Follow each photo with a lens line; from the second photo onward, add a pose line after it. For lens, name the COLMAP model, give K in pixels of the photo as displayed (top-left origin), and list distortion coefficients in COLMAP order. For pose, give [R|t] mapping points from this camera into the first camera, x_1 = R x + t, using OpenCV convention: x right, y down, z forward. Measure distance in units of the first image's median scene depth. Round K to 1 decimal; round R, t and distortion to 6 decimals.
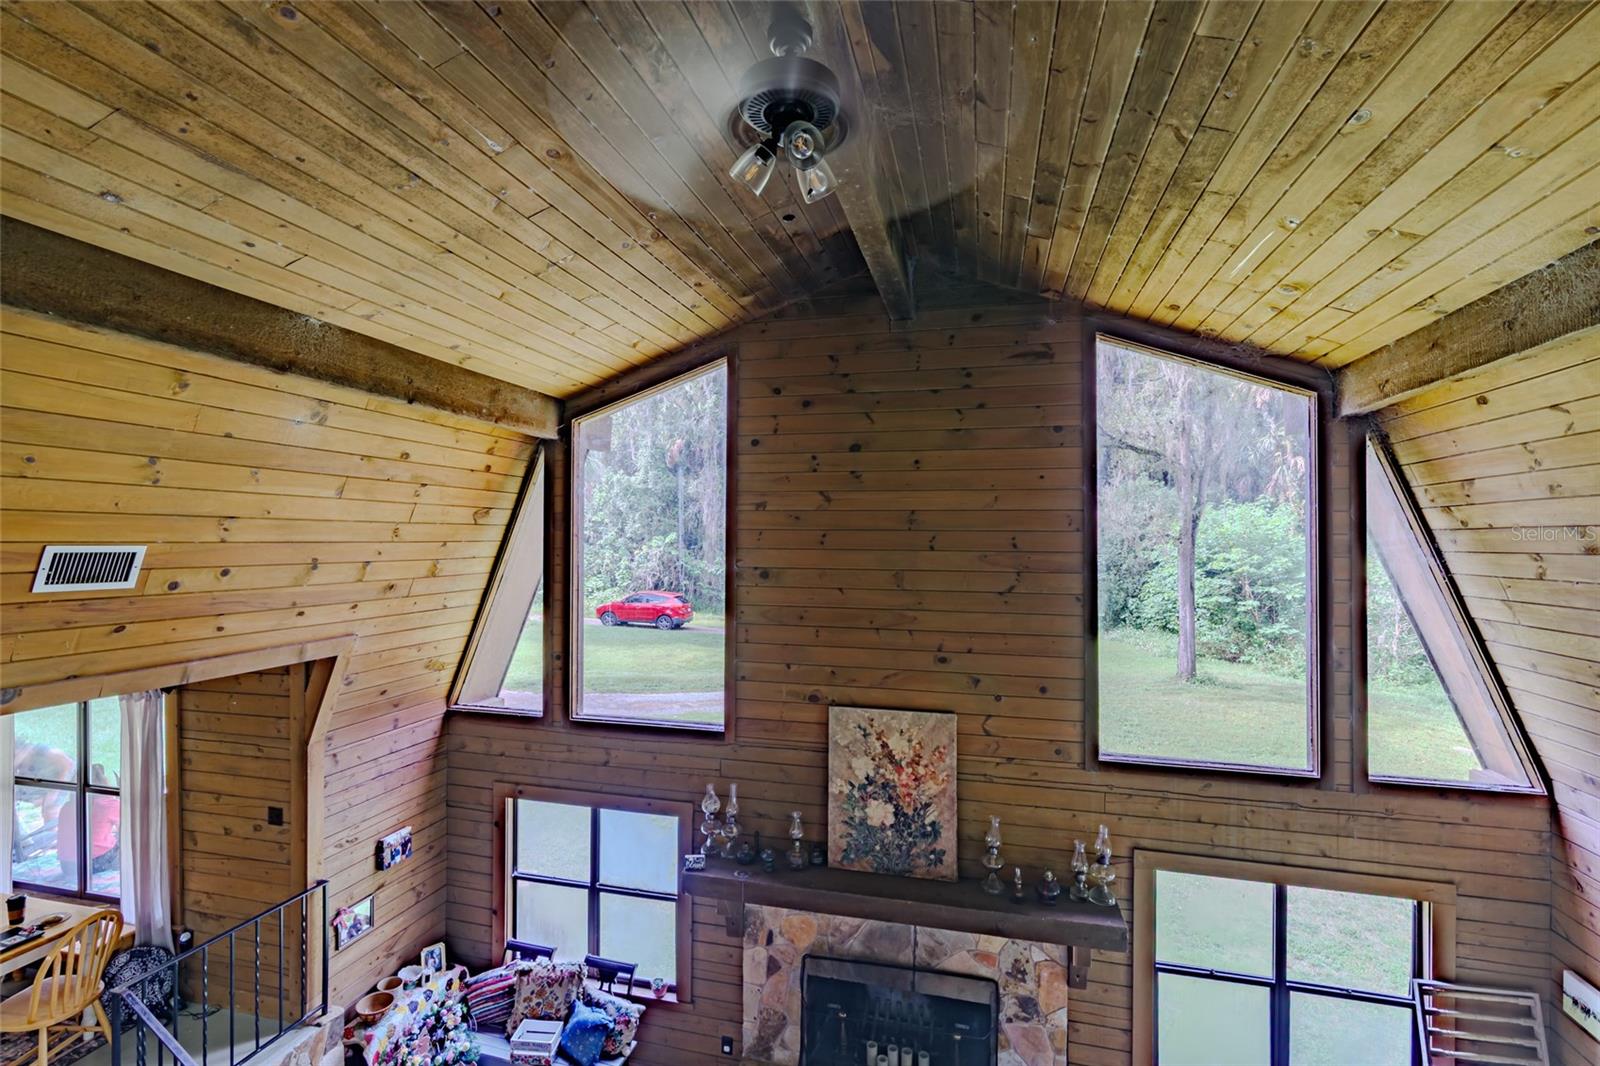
lens RADIAL K [[724.8, 0, 799.1], [0, 724.8, 536.4], [0, 0, 1]] dist [0.000318, -0.000697]
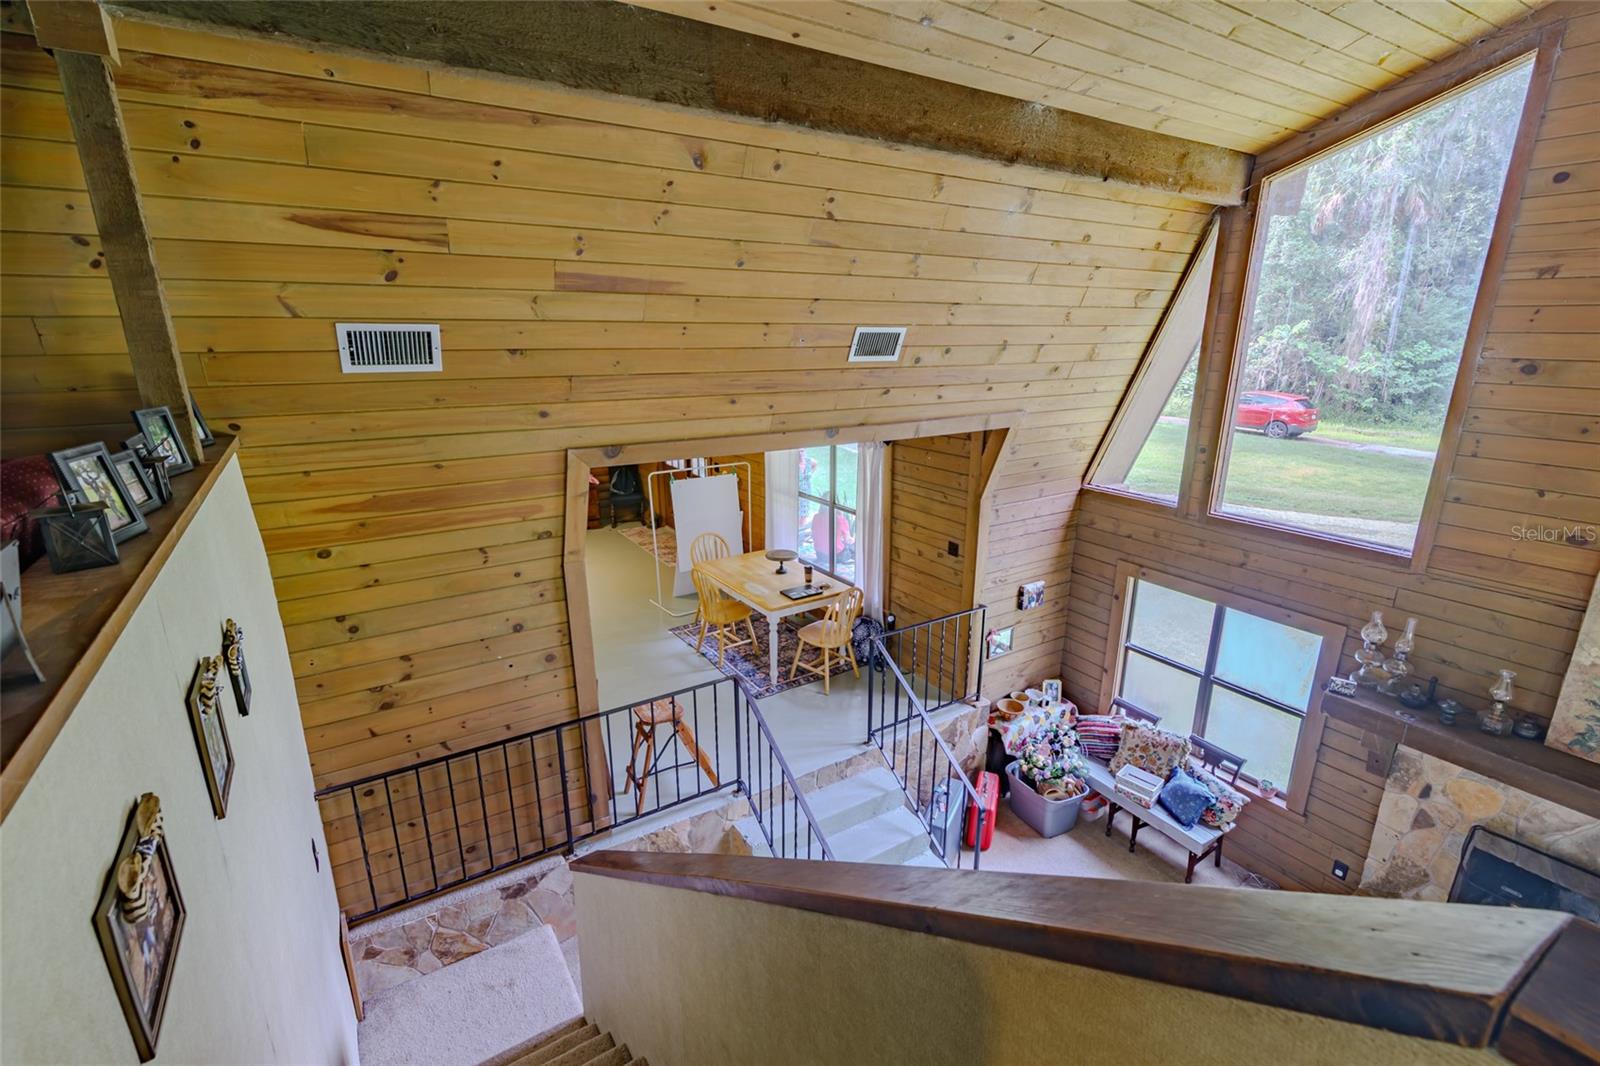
lens RADIAL K [[724.8, 0, 799.0], [0, 724.8, 537.6], [0, 0, 1]] dist [0.000318, -0.000697]
pose [[0.730945, 0.185147, -0.656840, -0.081011], [0.005299, 0.960925, 0.276758, 0.009532], [0.682415, -0.205776, 0.701403, -0.080408]]
